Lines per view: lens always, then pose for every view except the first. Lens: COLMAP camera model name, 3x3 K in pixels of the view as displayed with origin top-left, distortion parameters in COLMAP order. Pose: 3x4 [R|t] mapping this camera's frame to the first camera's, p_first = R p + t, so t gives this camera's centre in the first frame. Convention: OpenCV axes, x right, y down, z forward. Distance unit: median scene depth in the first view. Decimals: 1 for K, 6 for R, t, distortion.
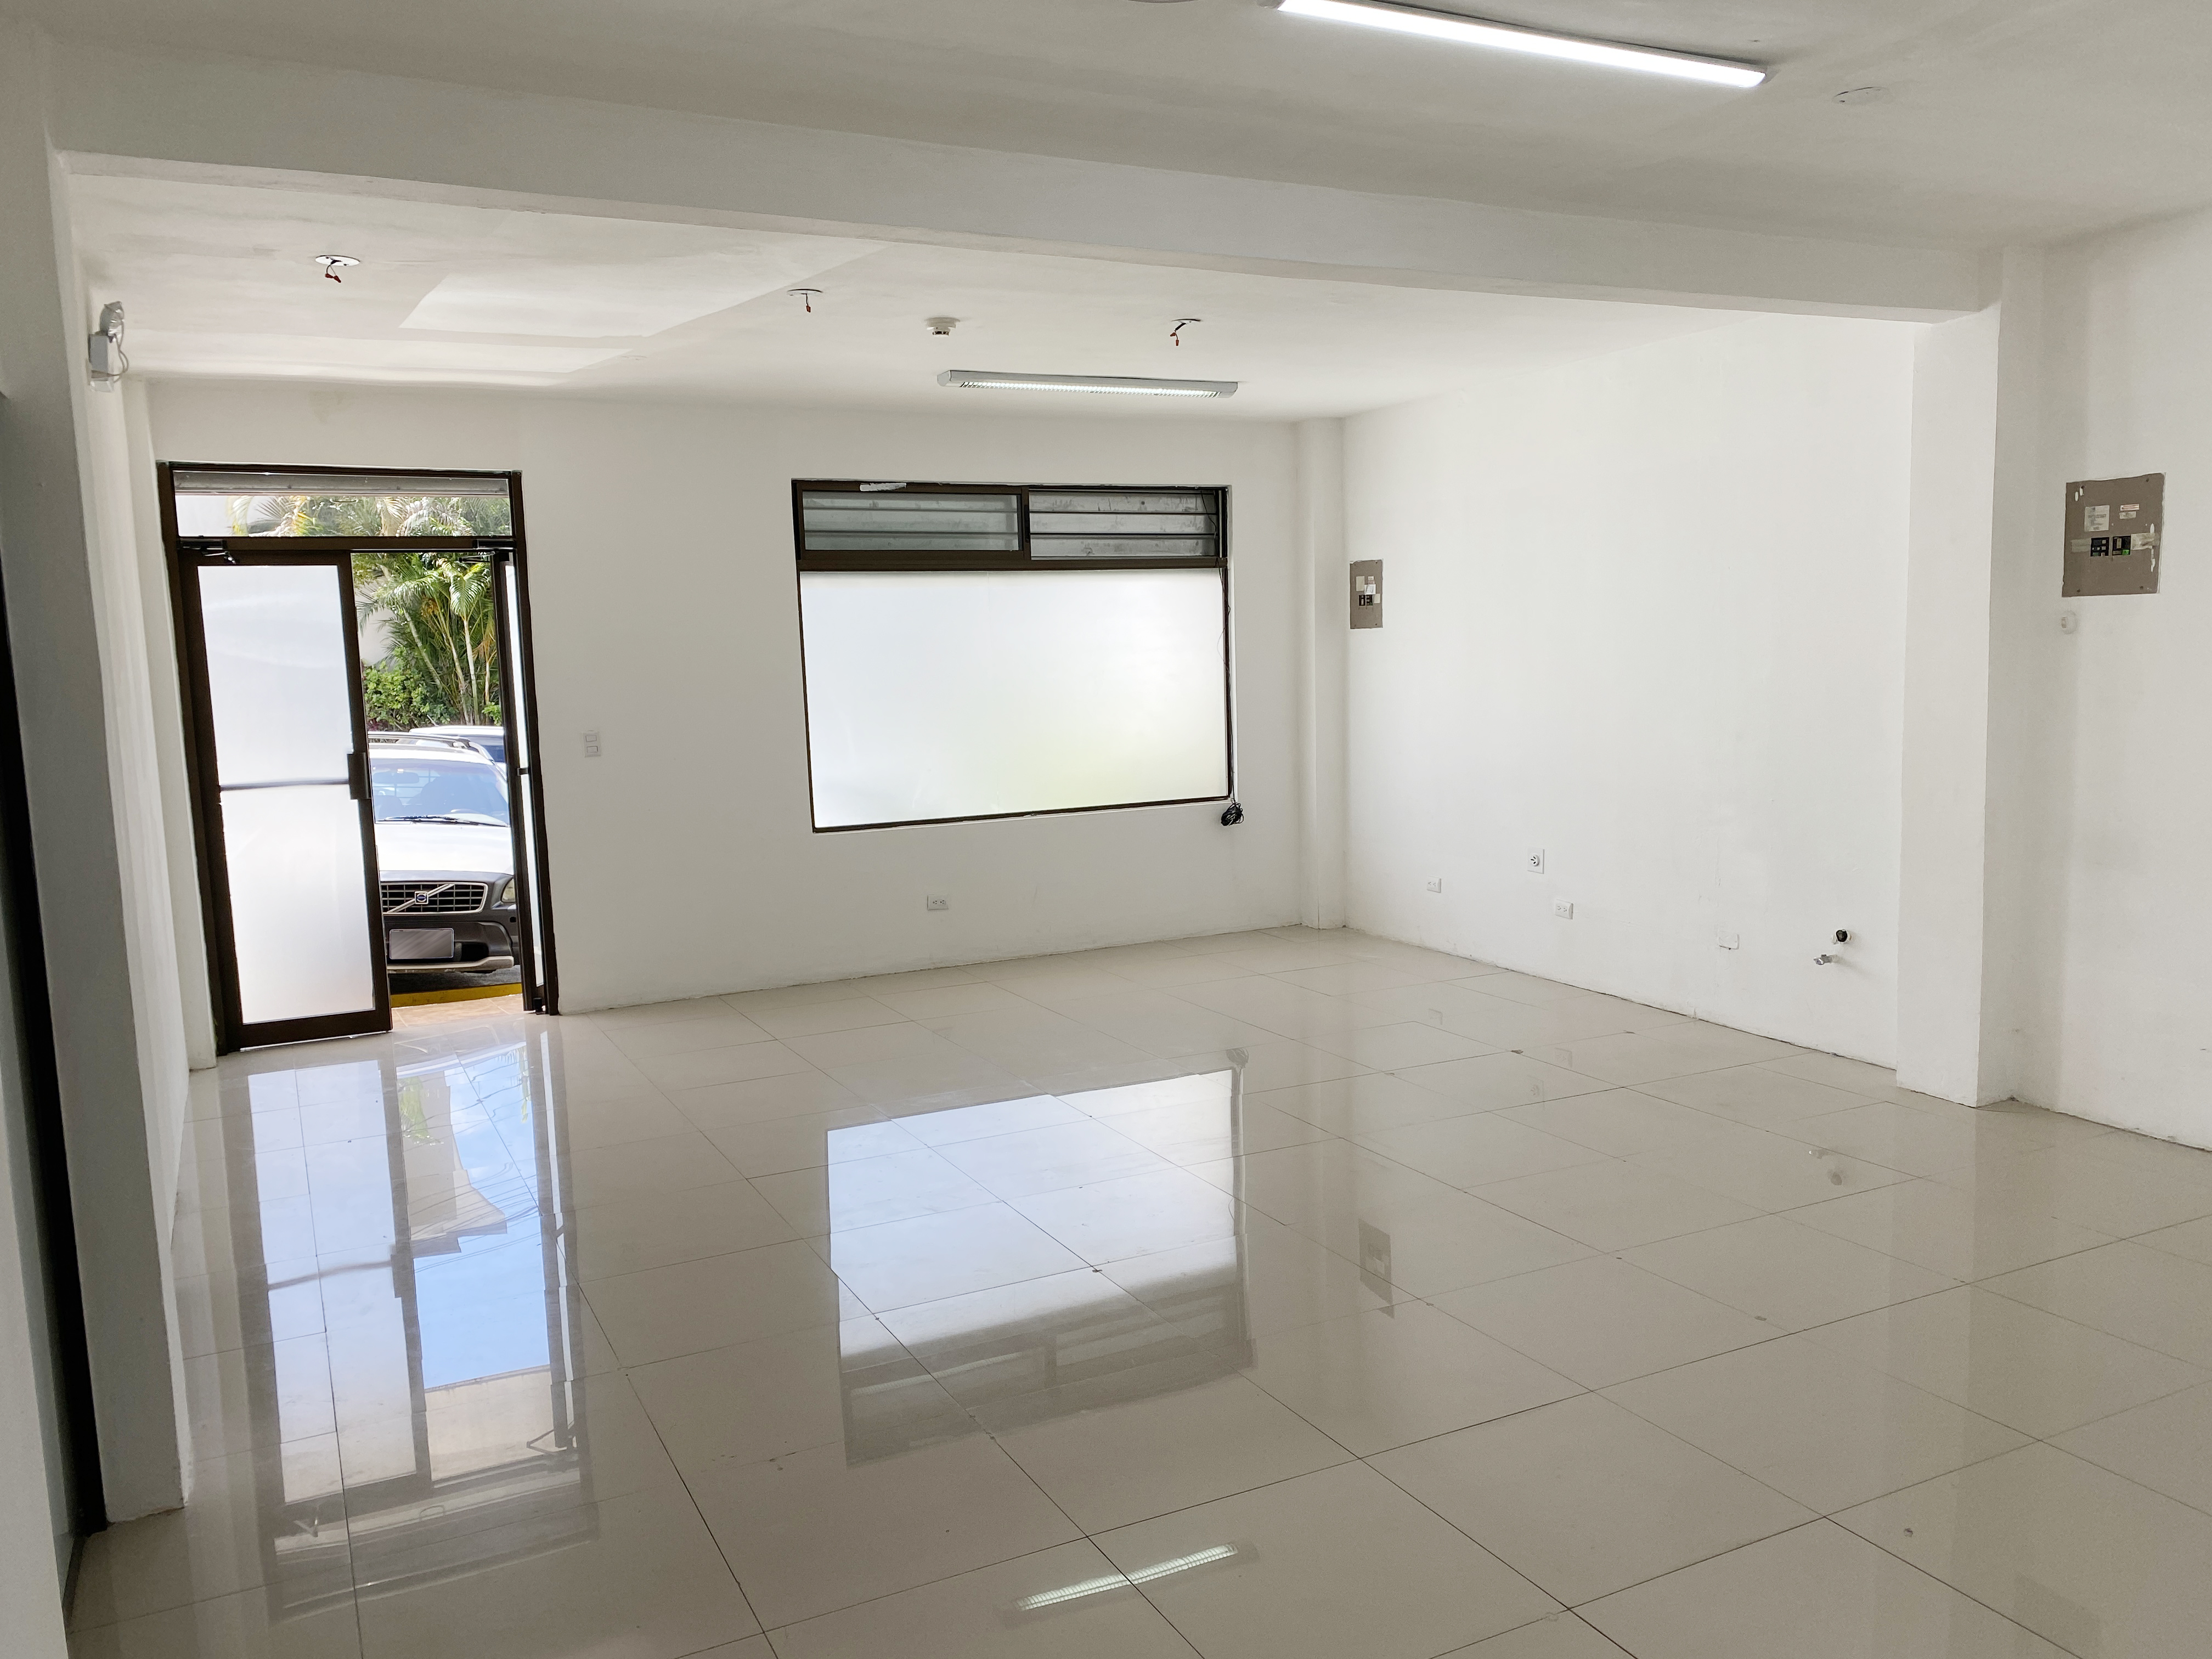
lens RADIAL K [[1682.8, 0, 1110.5], [0, 1682.8, 881.5], [0, 0, 1]] dist [0.071018, -0.092439]
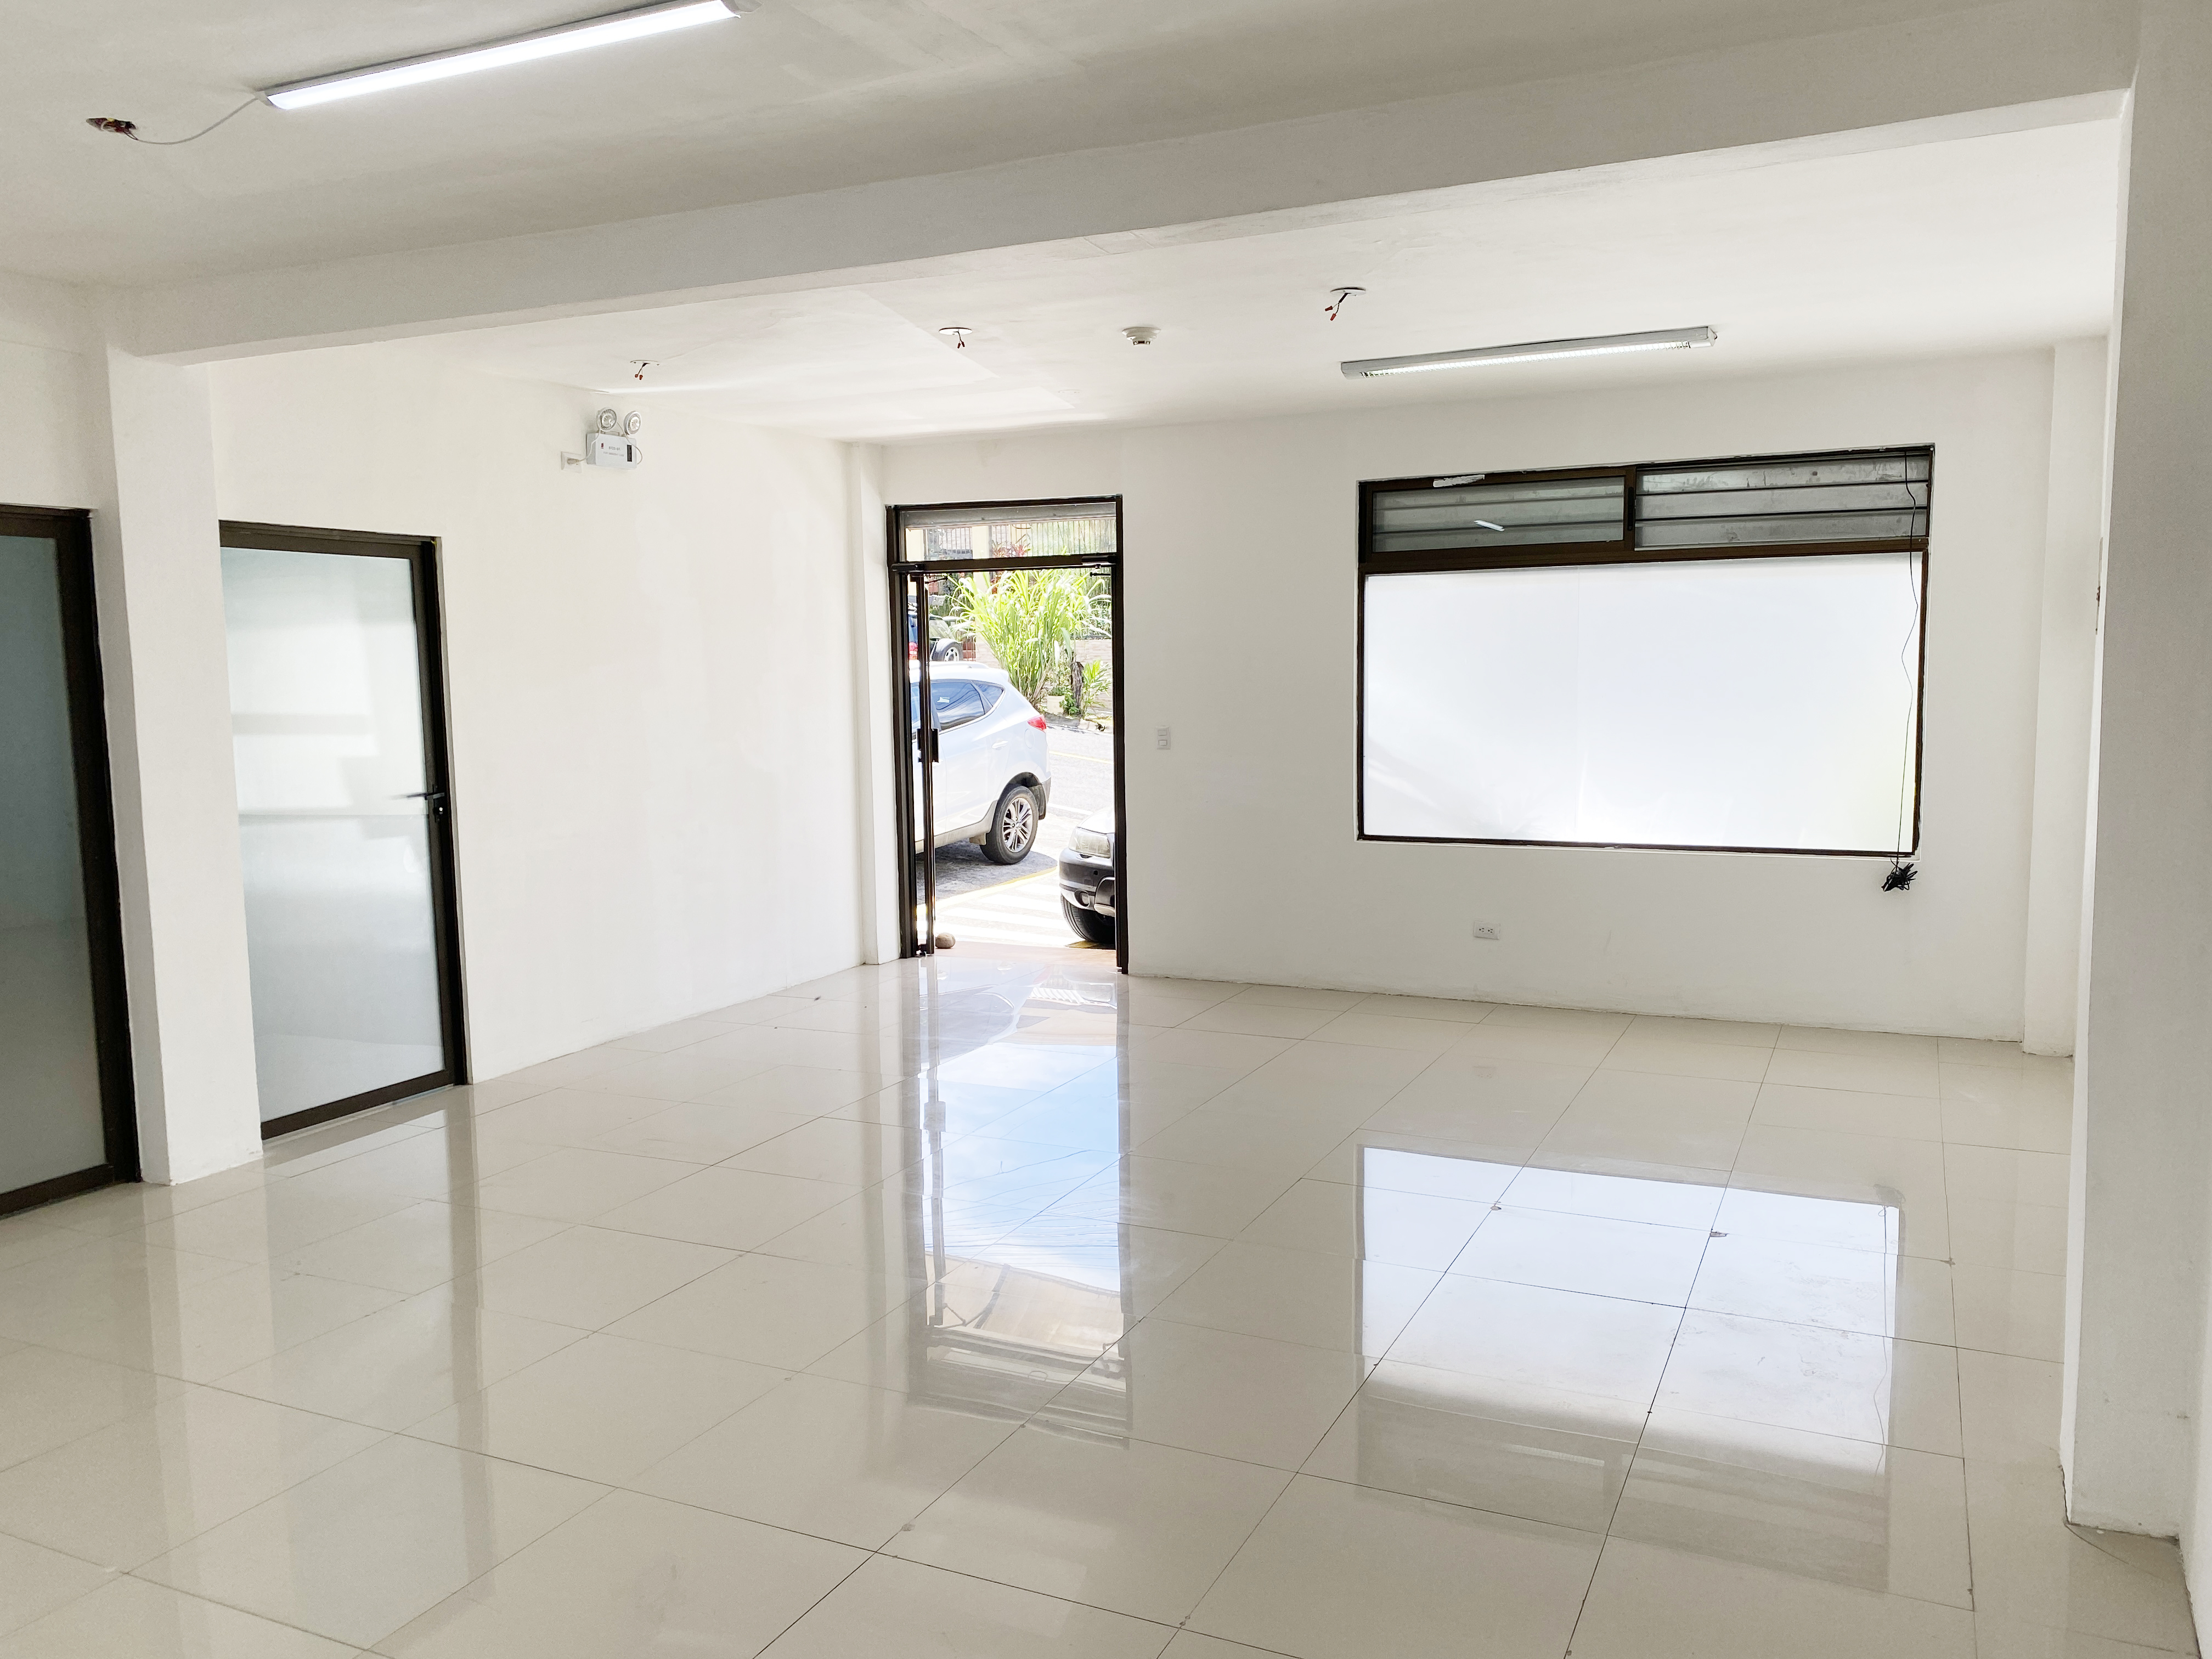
lens RADIAL K [[1682.8, 0, 1110.3], [0, 1682.8, 852.9], [0, 0, 1]] dist [0.071018, -0.092439]
pose [[0.614290, 0.110819, -0.781260, 0.495661], [-0.115309, 0.992068, 0.050056, -0.052926], [0.780610, 0.059337, 0.622195, 0.274922]]
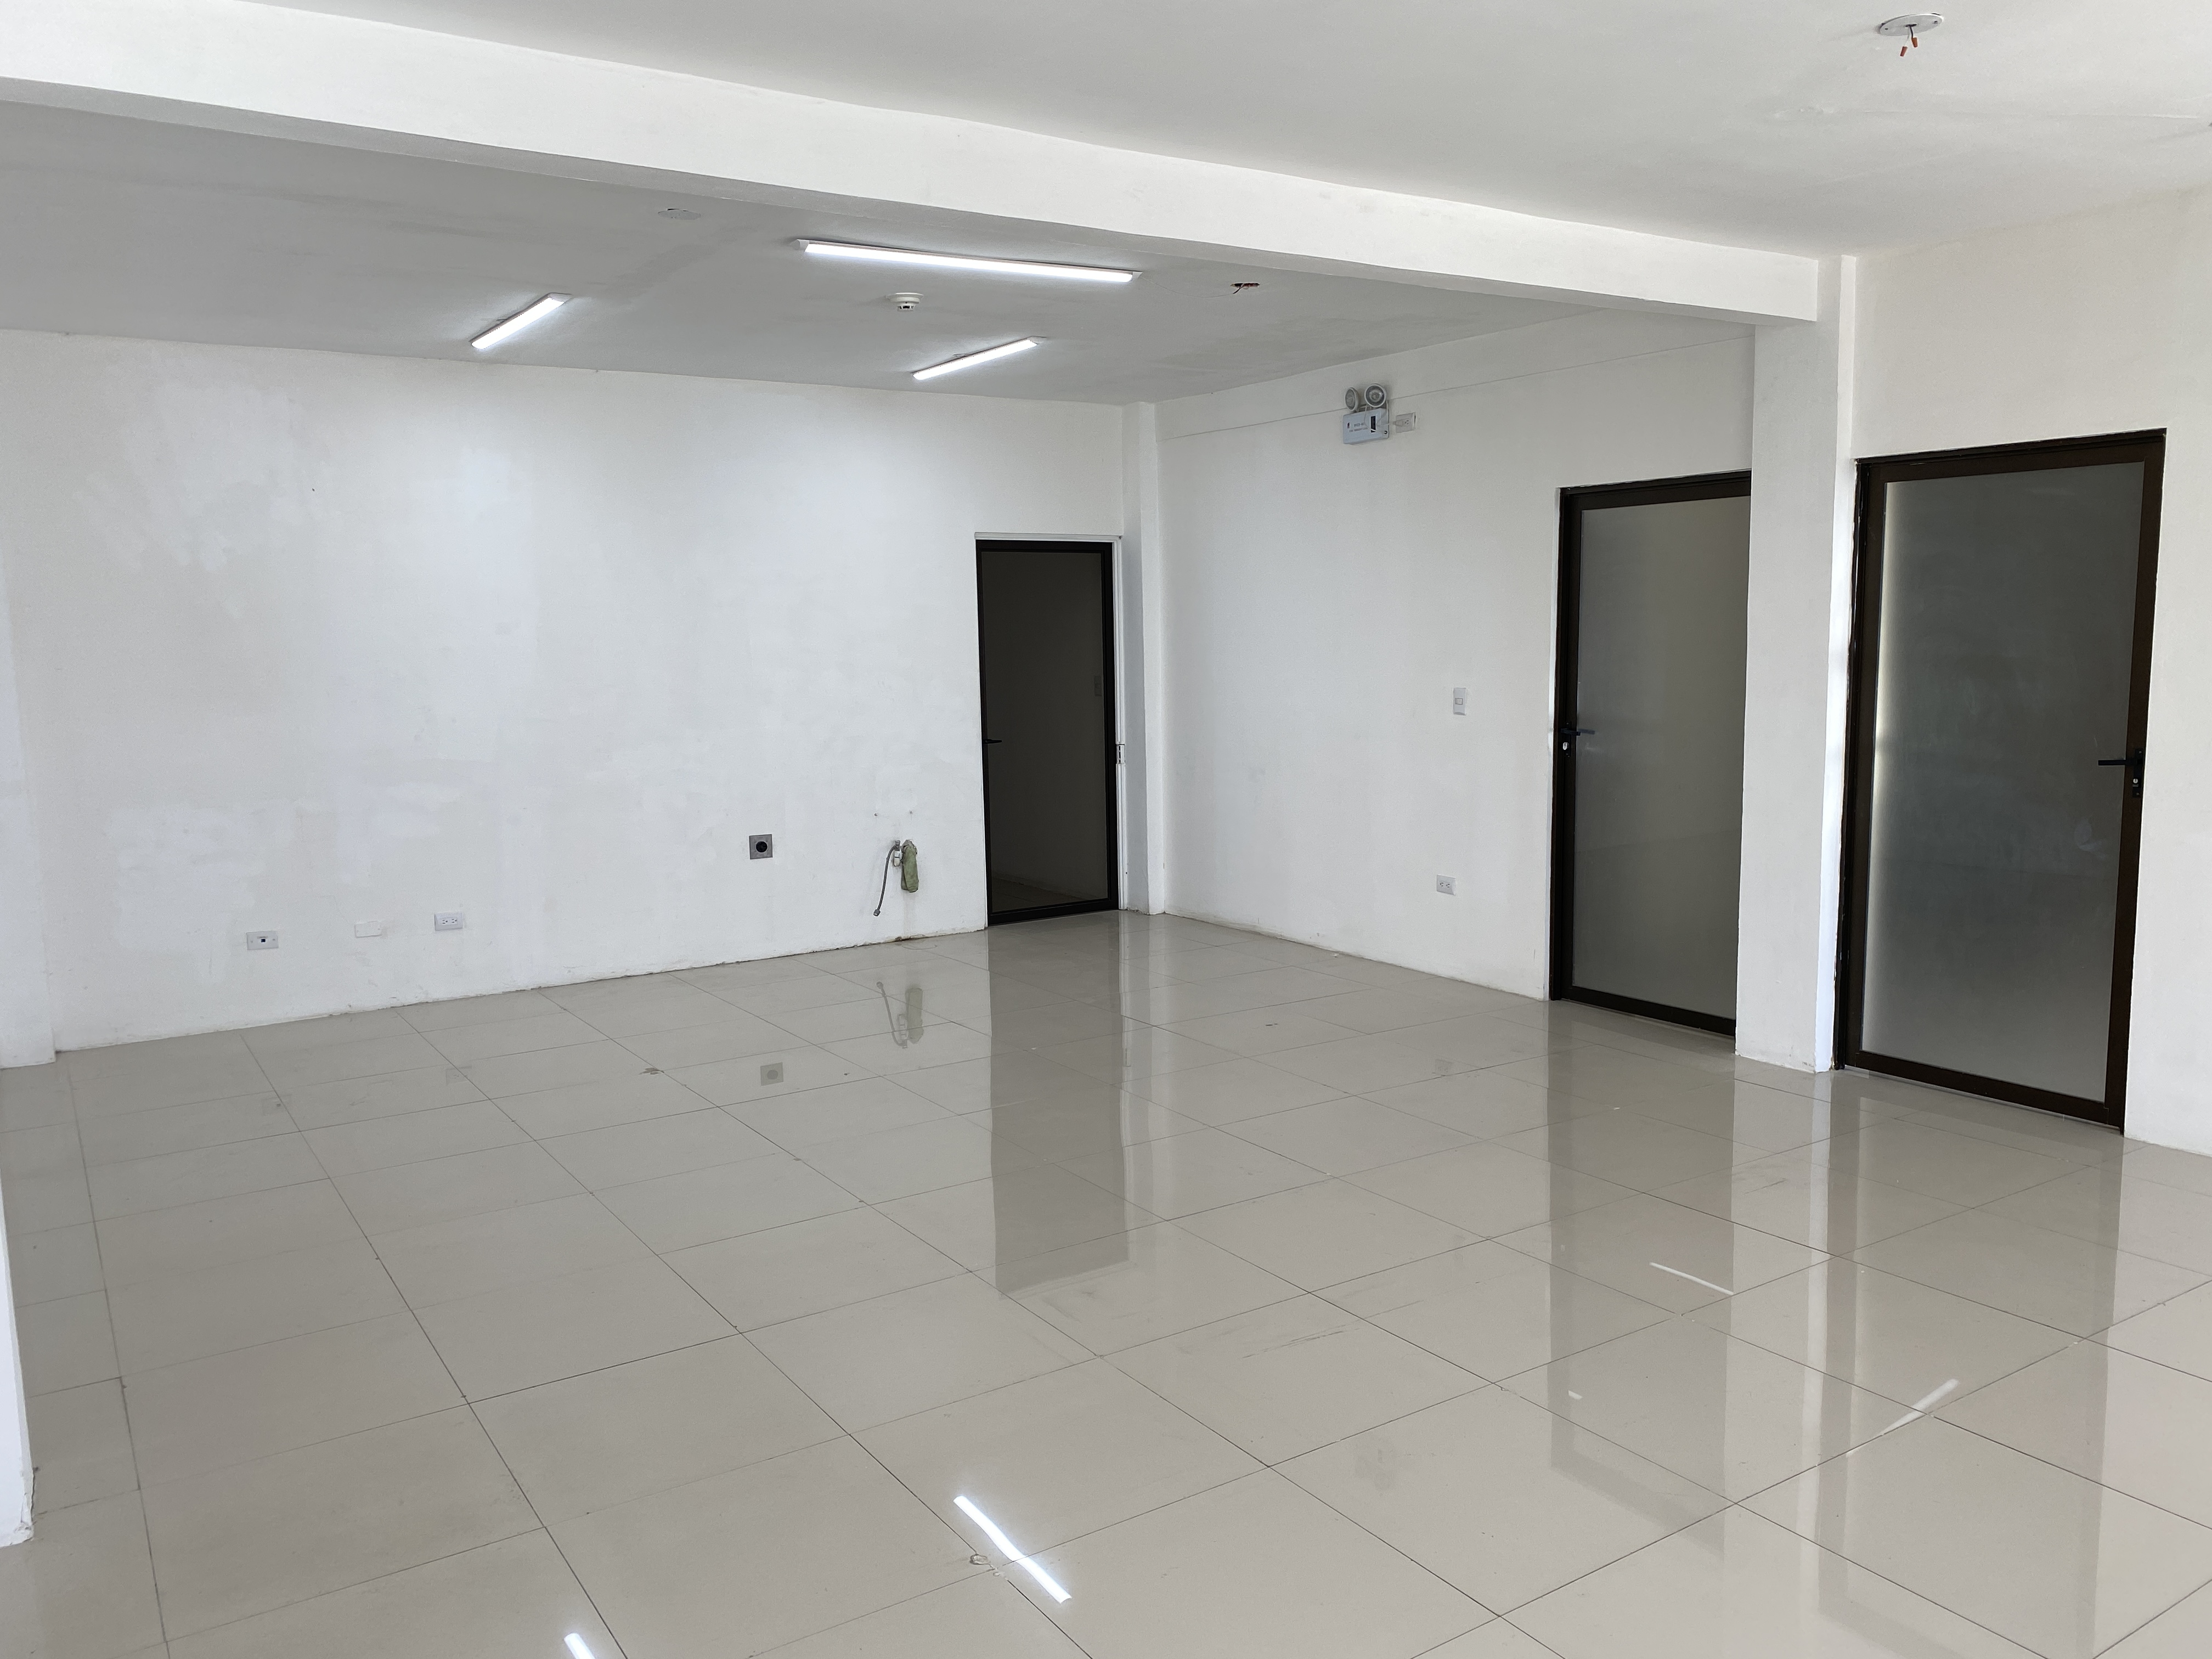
lens RADIAL K [[1682.8, 0, 1130.0], [0, 1682.8, 837.4], [0, 0, 1]] dist [0.071018, -0.092439]
pose [[-0.992092, 0.061801, -0.109246, 0.120800], [0.030503, 0.962999, 0.267771, -0.153896], [0.121752, 0.262322, -0.957269, 1.068486]]
